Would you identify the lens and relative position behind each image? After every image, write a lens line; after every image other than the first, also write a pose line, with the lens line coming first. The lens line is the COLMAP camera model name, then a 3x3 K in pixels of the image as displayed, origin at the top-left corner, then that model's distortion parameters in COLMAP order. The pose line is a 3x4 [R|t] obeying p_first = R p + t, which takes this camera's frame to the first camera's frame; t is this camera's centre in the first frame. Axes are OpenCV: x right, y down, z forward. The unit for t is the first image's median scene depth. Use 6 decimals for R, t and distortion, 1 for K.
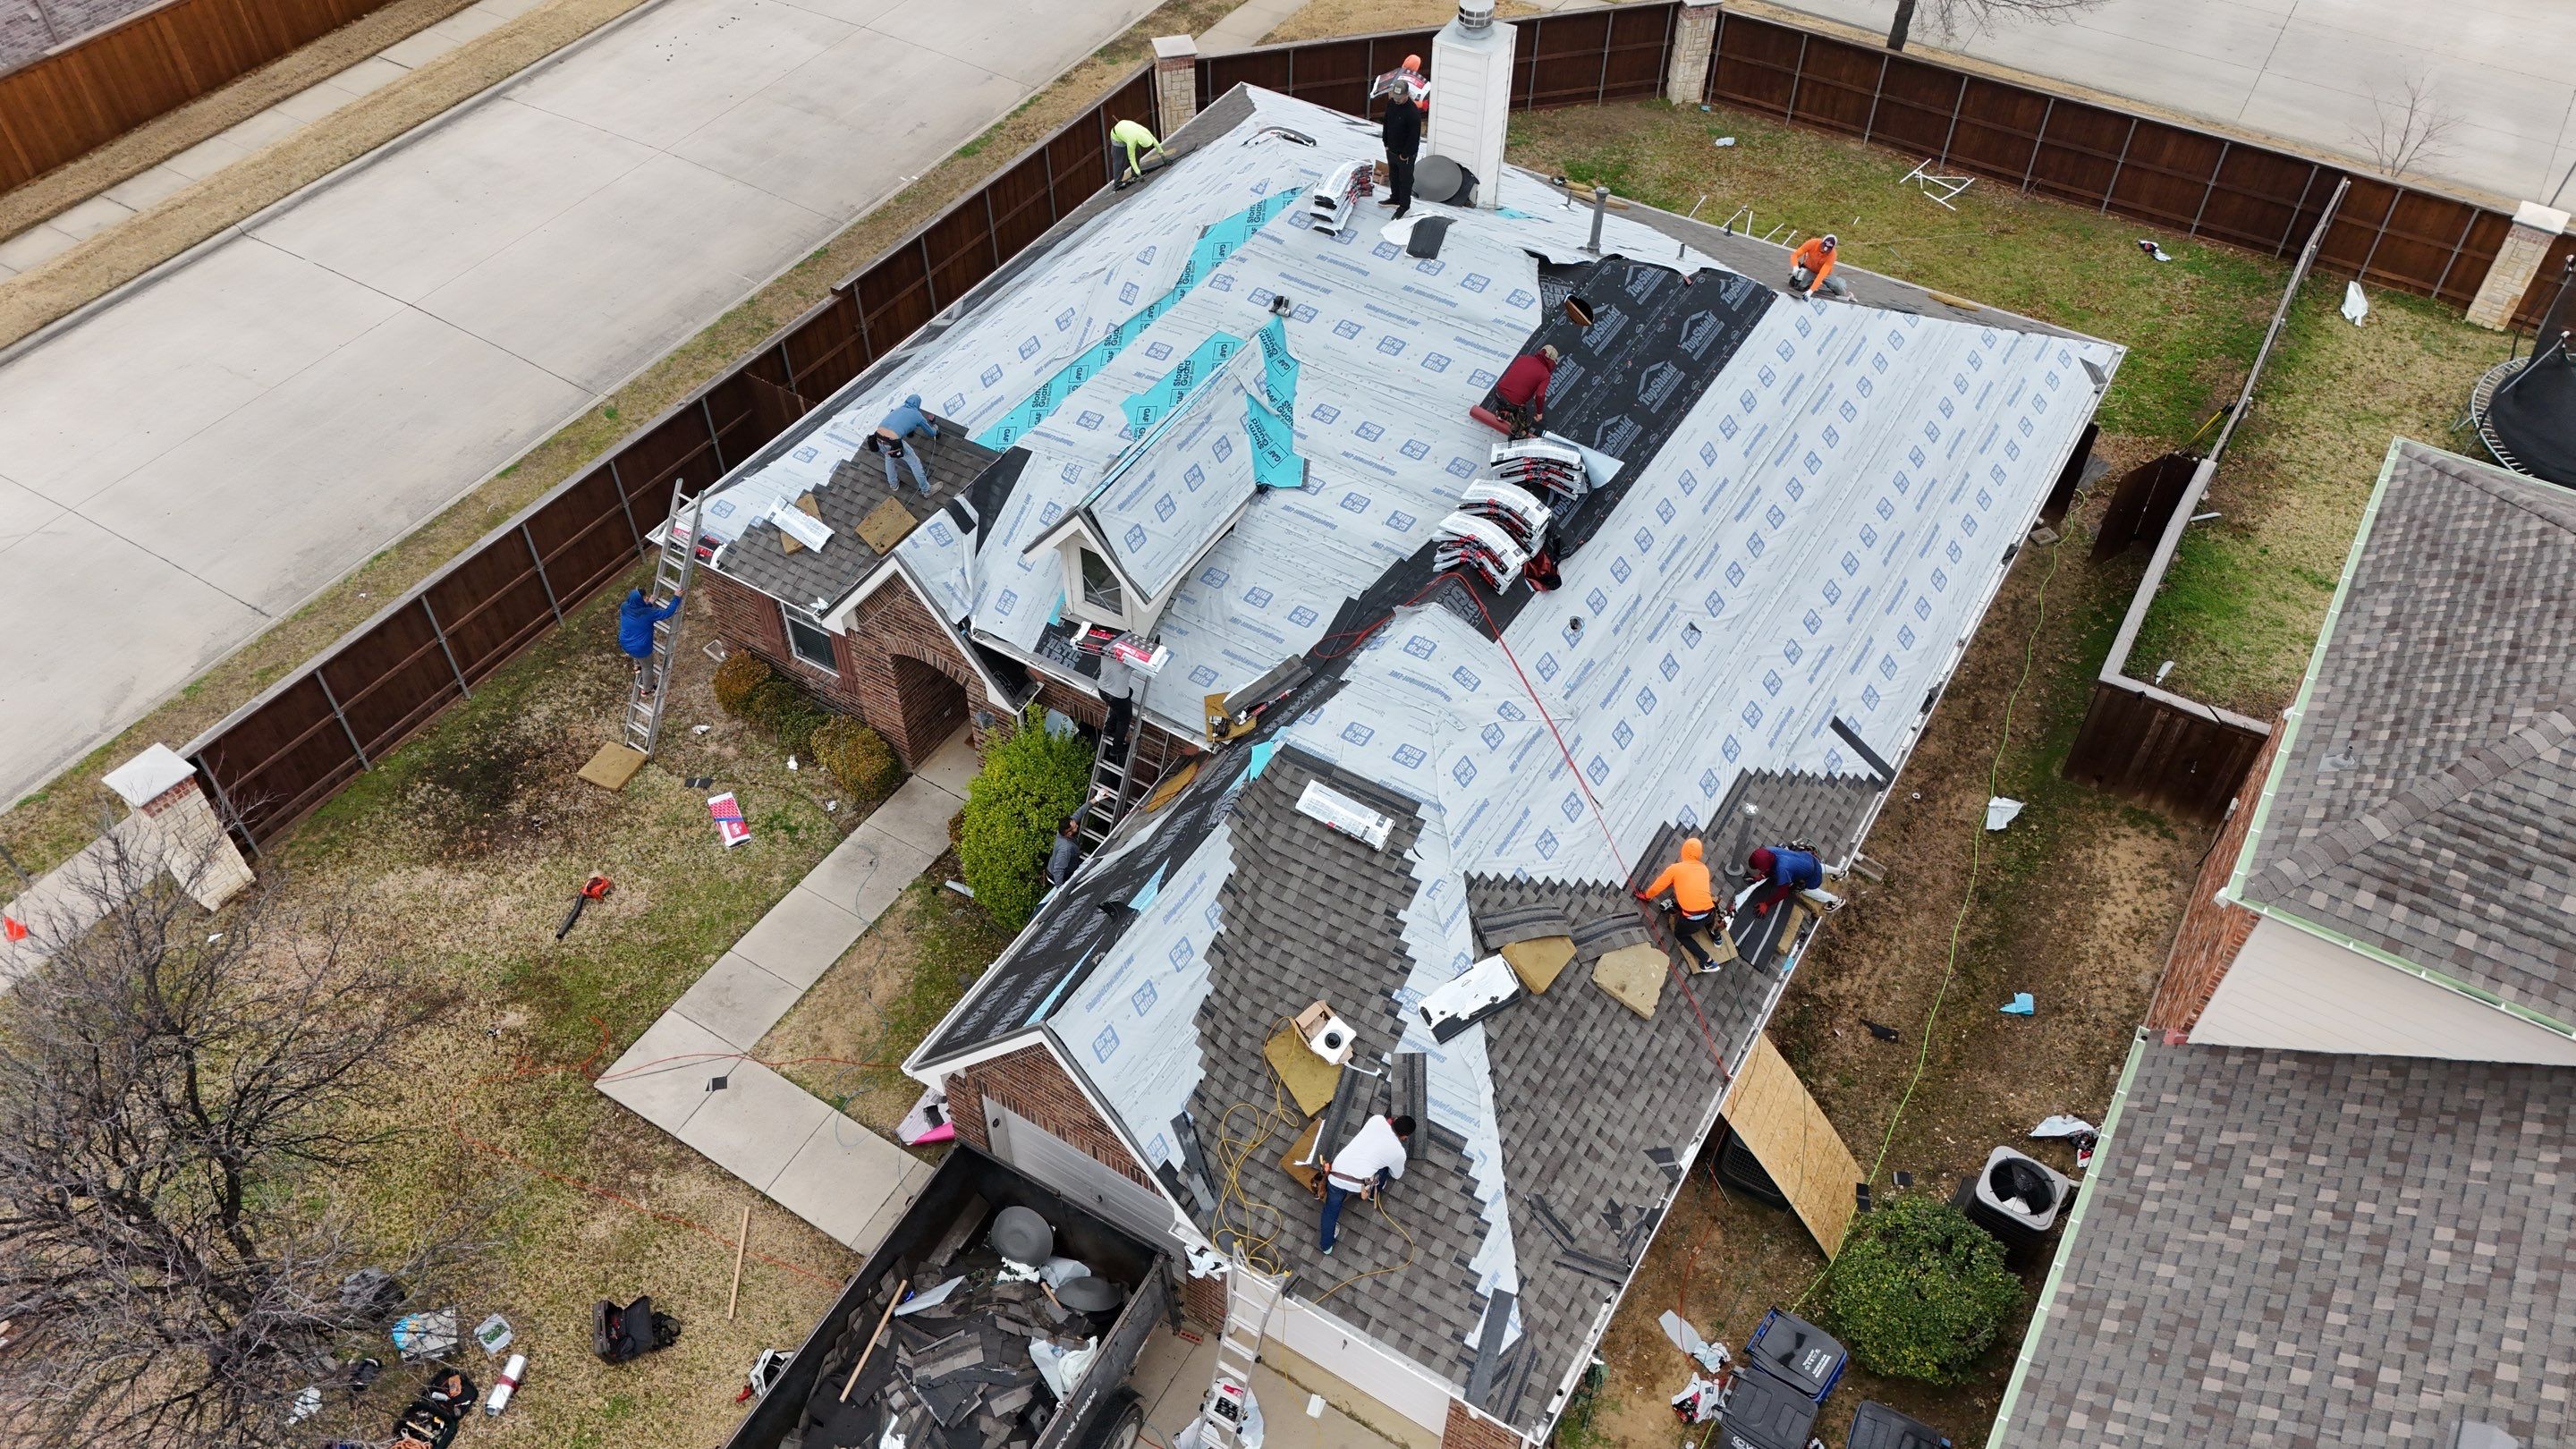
lens RADIAL K [[1911.8, 0, 1297.8], [0, 1911.8, 724.8], [0, 0, 1]] dist [0.053867, -0.017231]
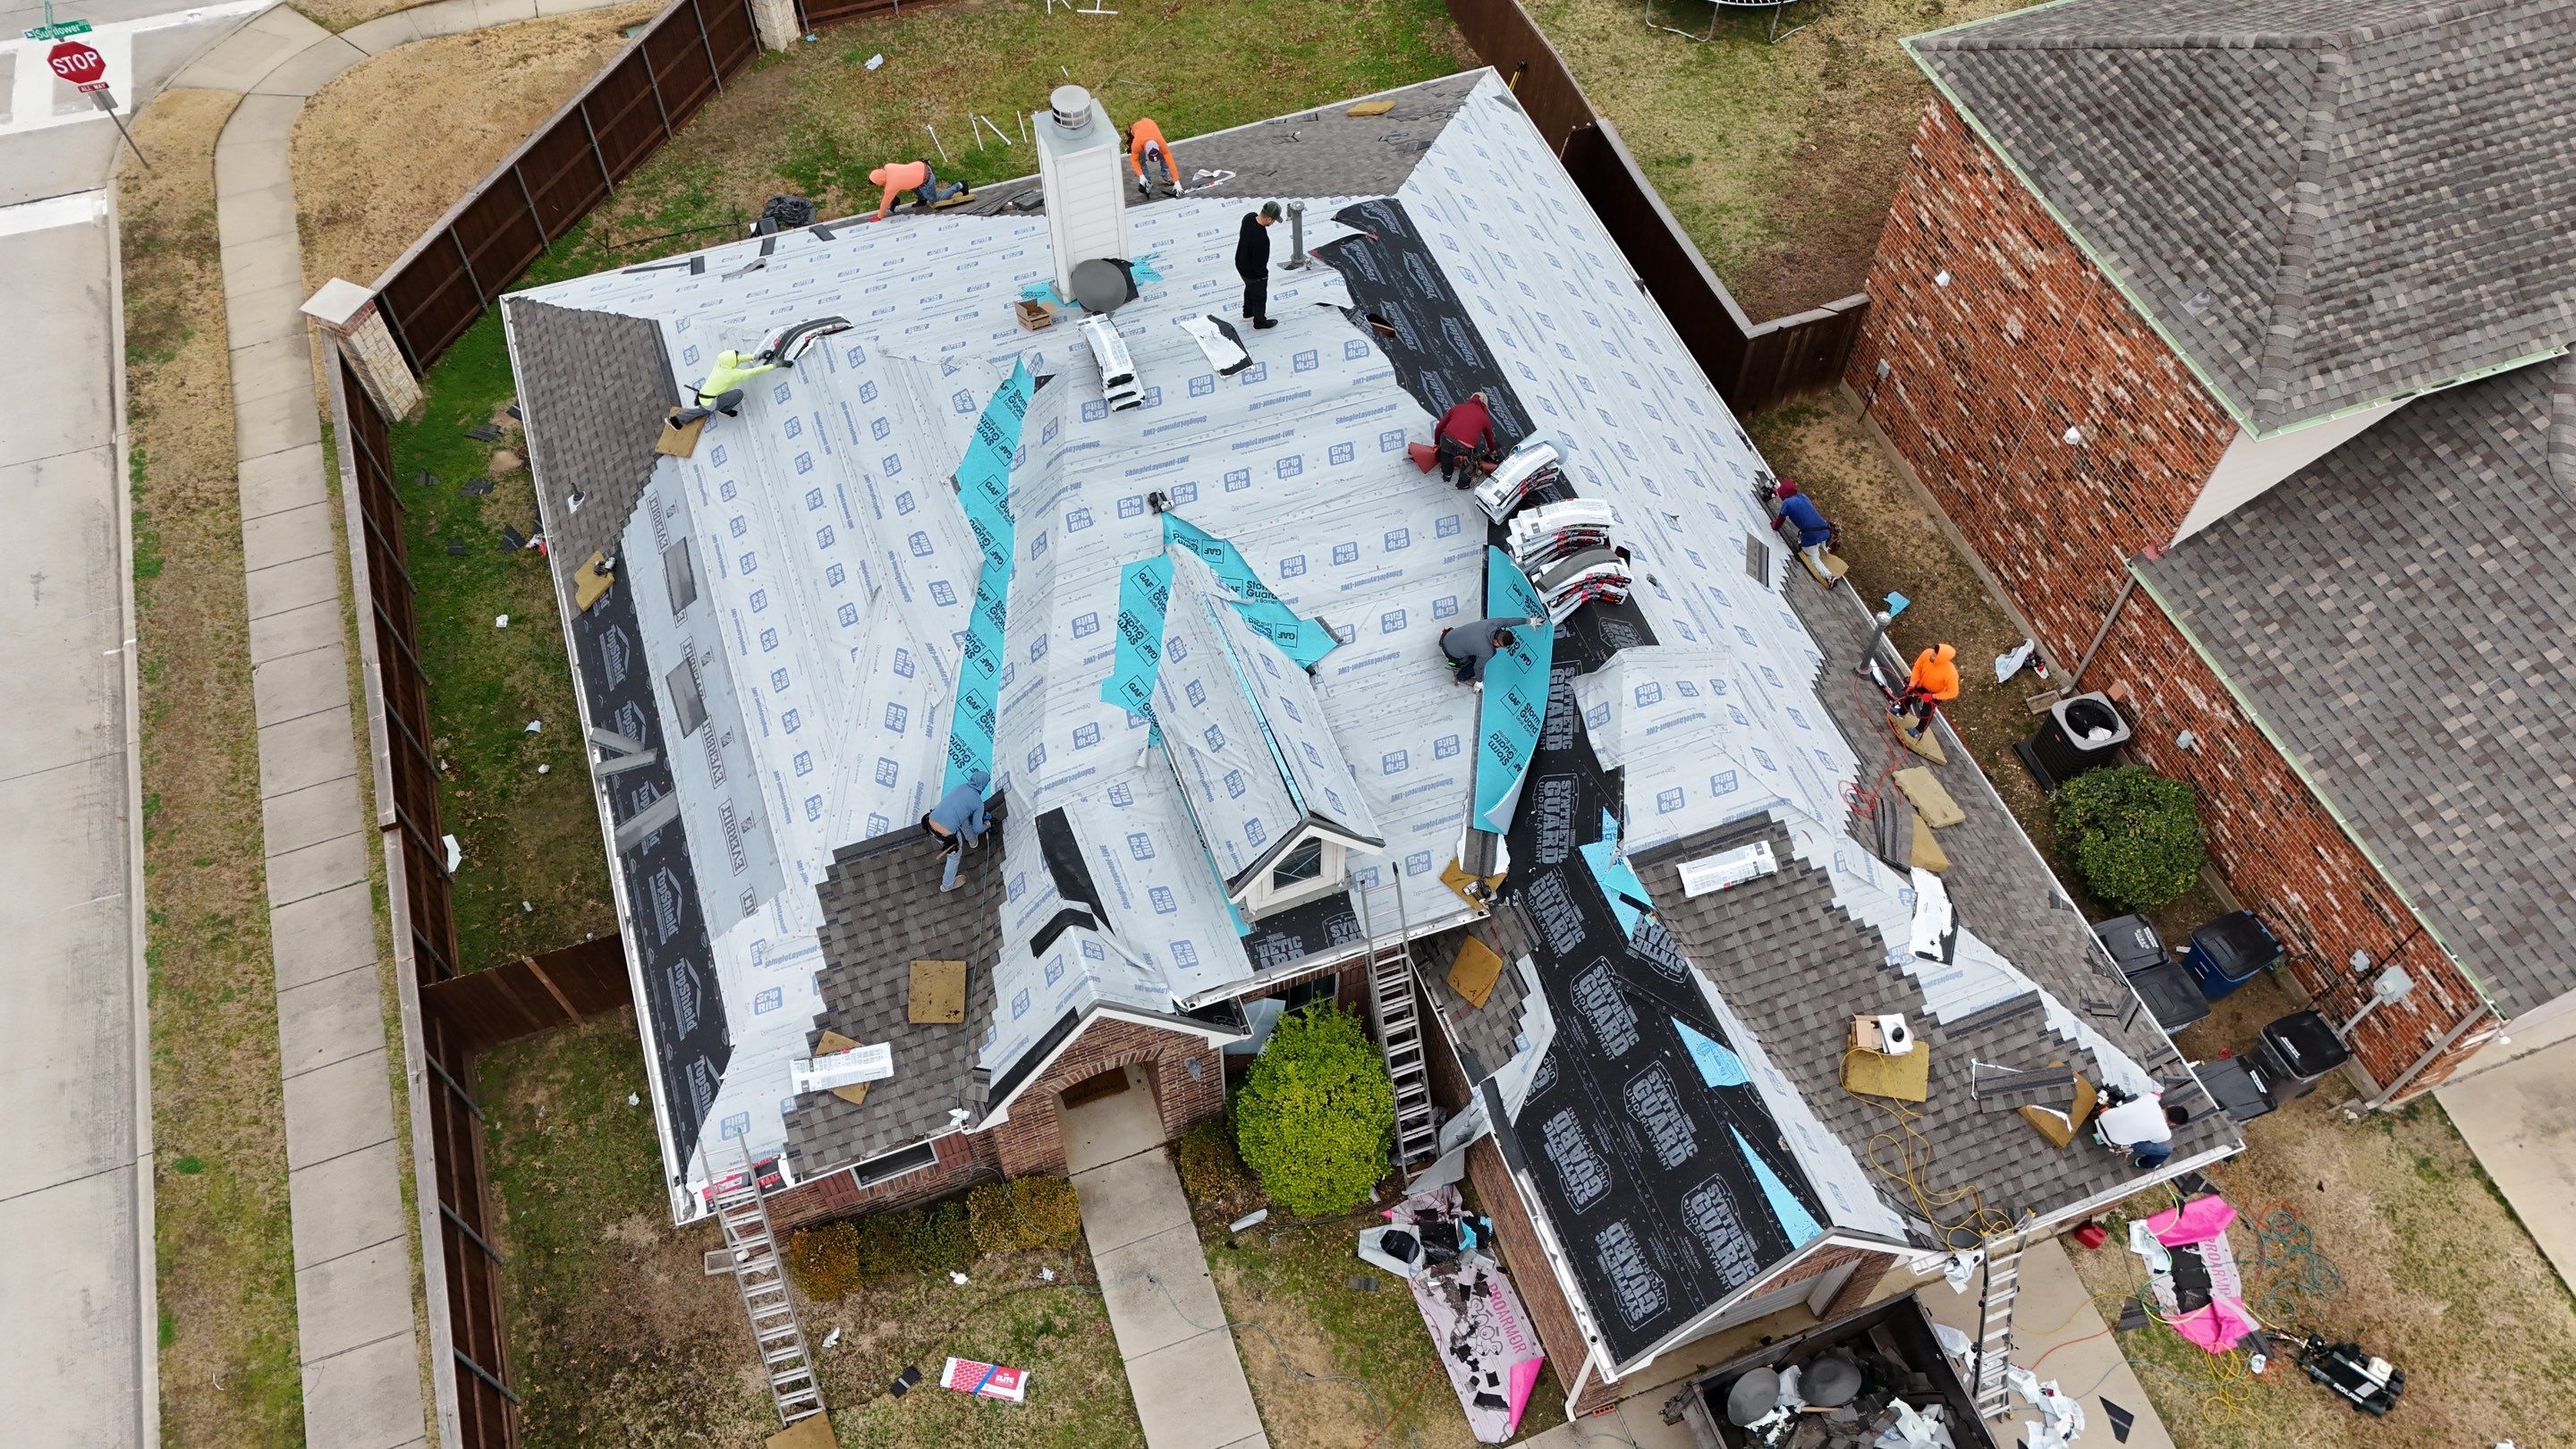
lens RADIAL K [[1911.8, 0, 1303.4], [0, 1911.8, 711.2], [0, 0, 1]] dist [0.053867, -0.017231]
pose [[0.618099, -0.641471, 0.454388, -0.482670], [0.563328, 0.764603, 0.313119, -0.426599], [-0.548283, 0.062431, 0.833959, 0.245475]]
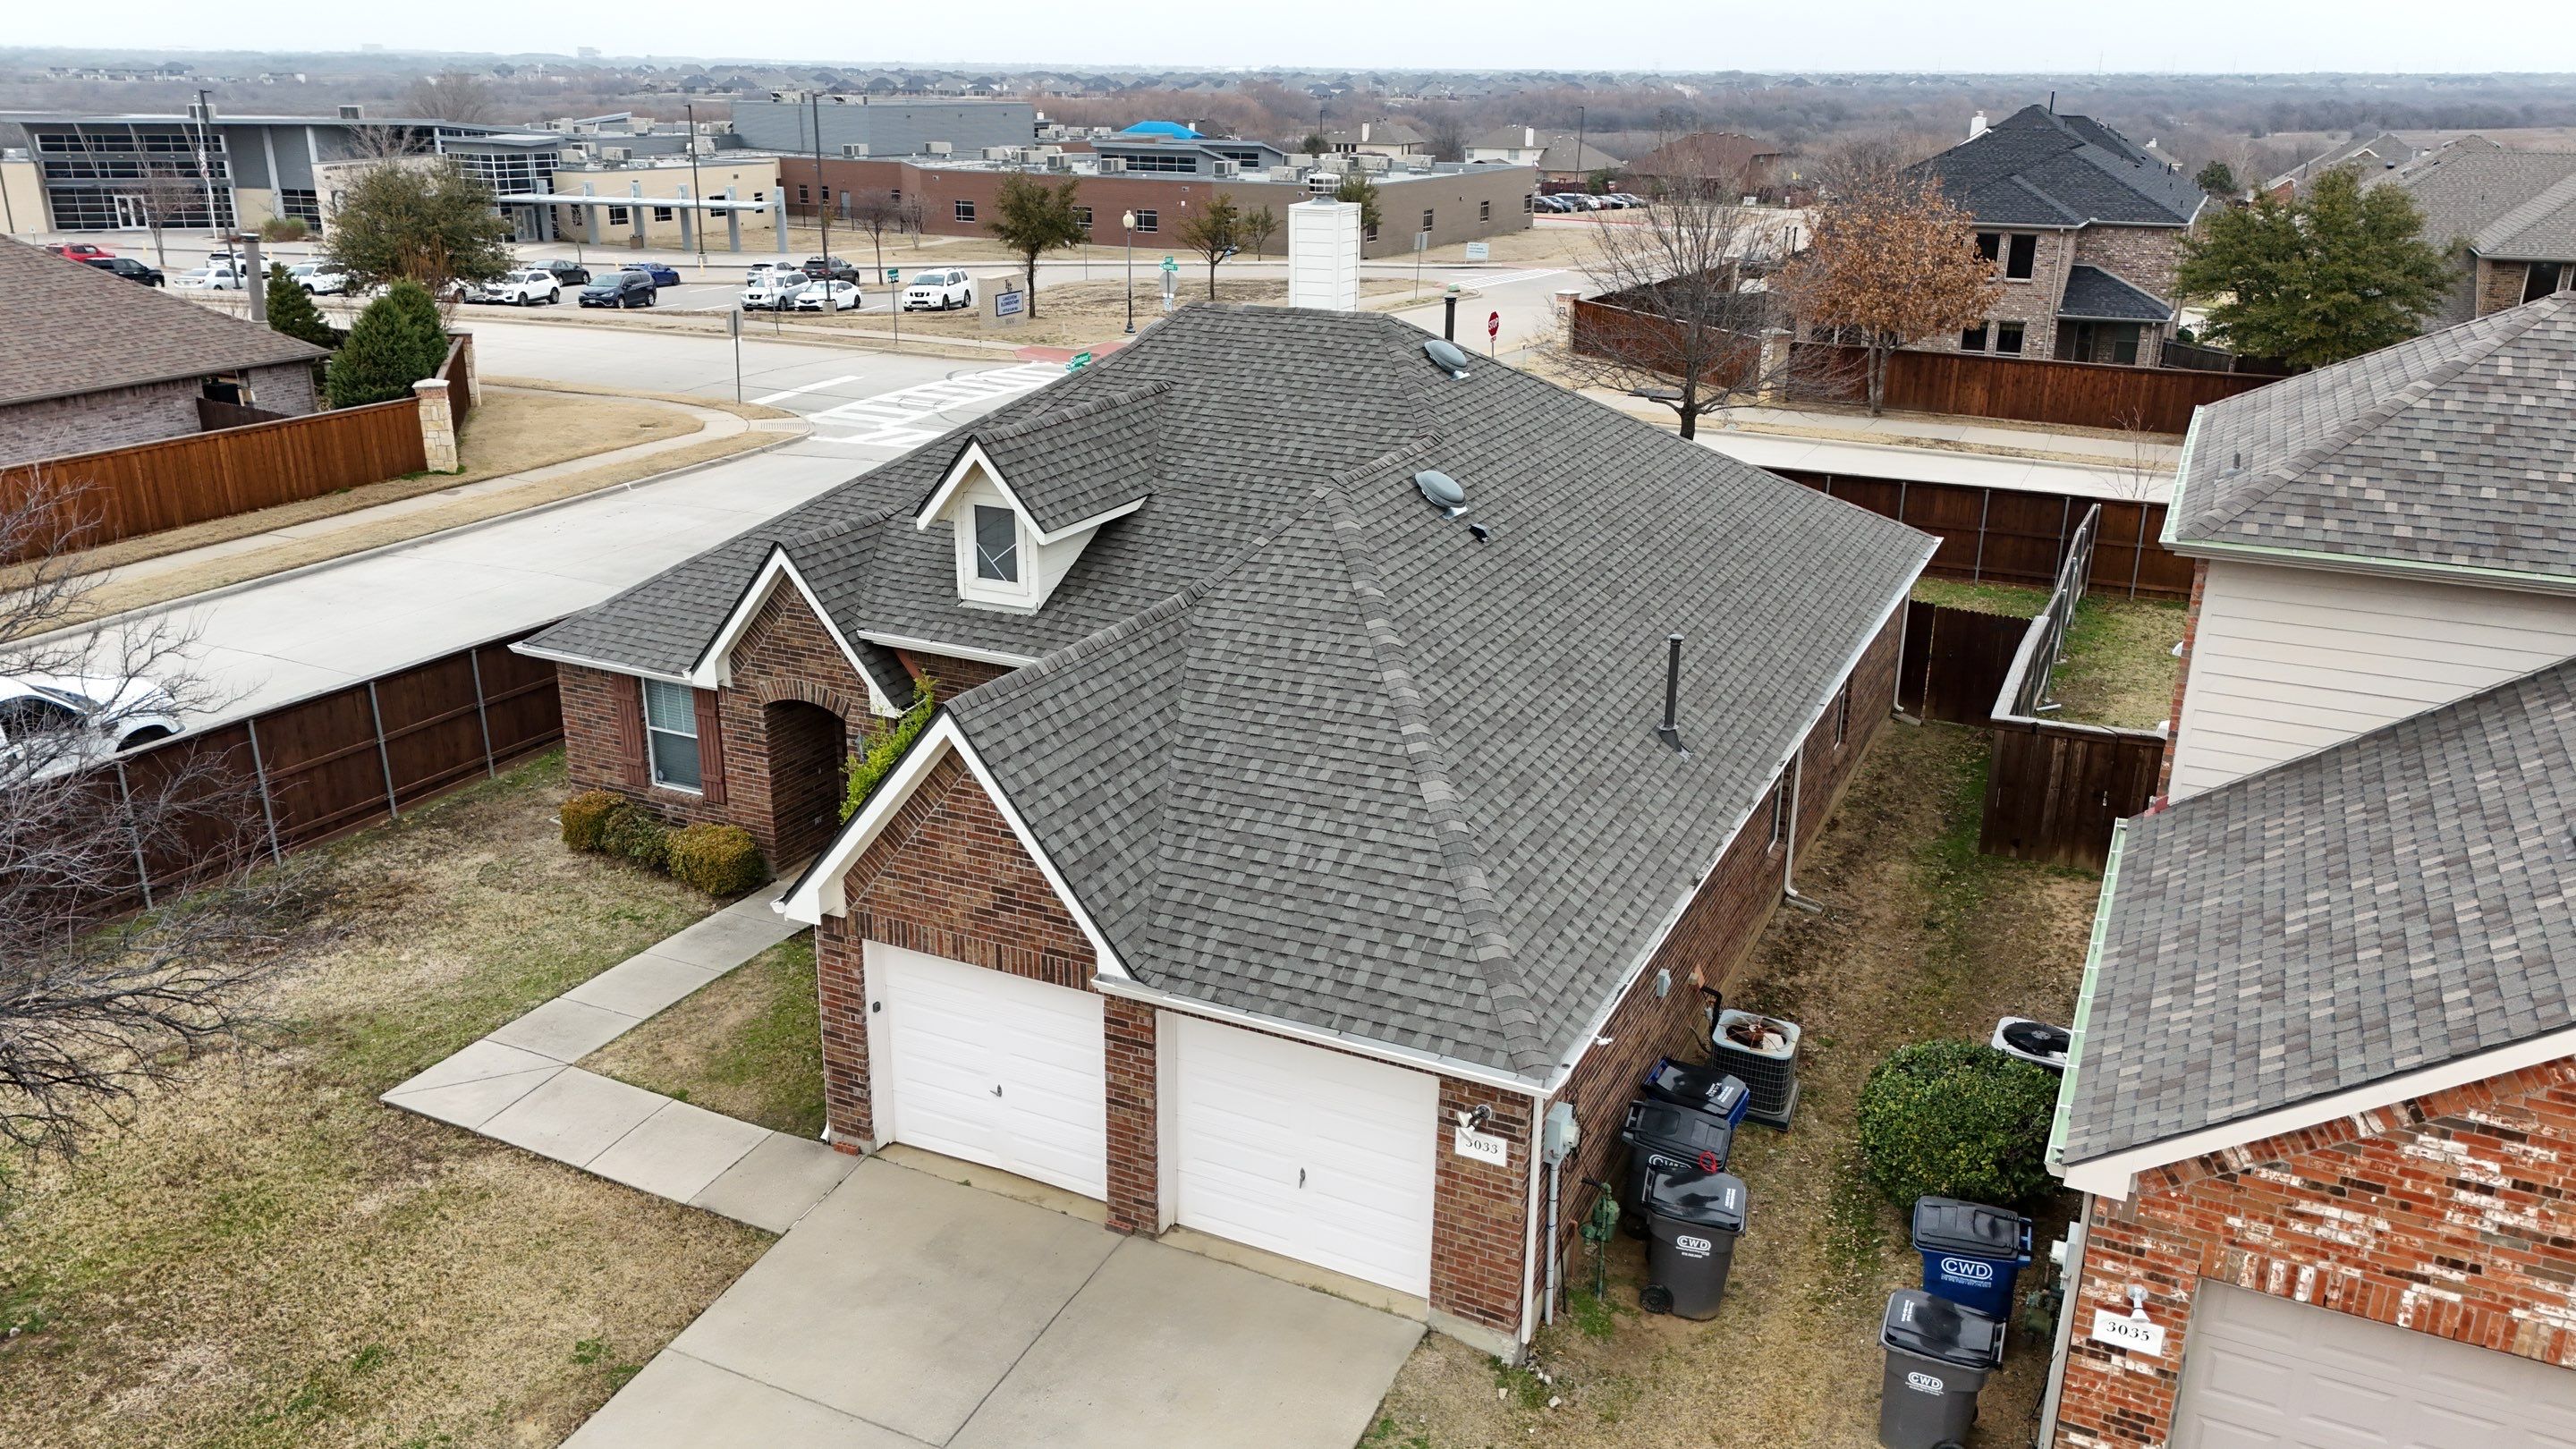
lens RADIAL K [[1911.8, 0, 1299.8], [0, 1911.8, 723.9], [0, 0, 1]] dist [0.053867, -0.017231]
pose [[0.995121, -0.028302, 0.094519, -0.045075], [0.068168, 0.889786, -0.451259, 0.481491], [-0.071330, 0.455500, 0.887373, 0.161767]]
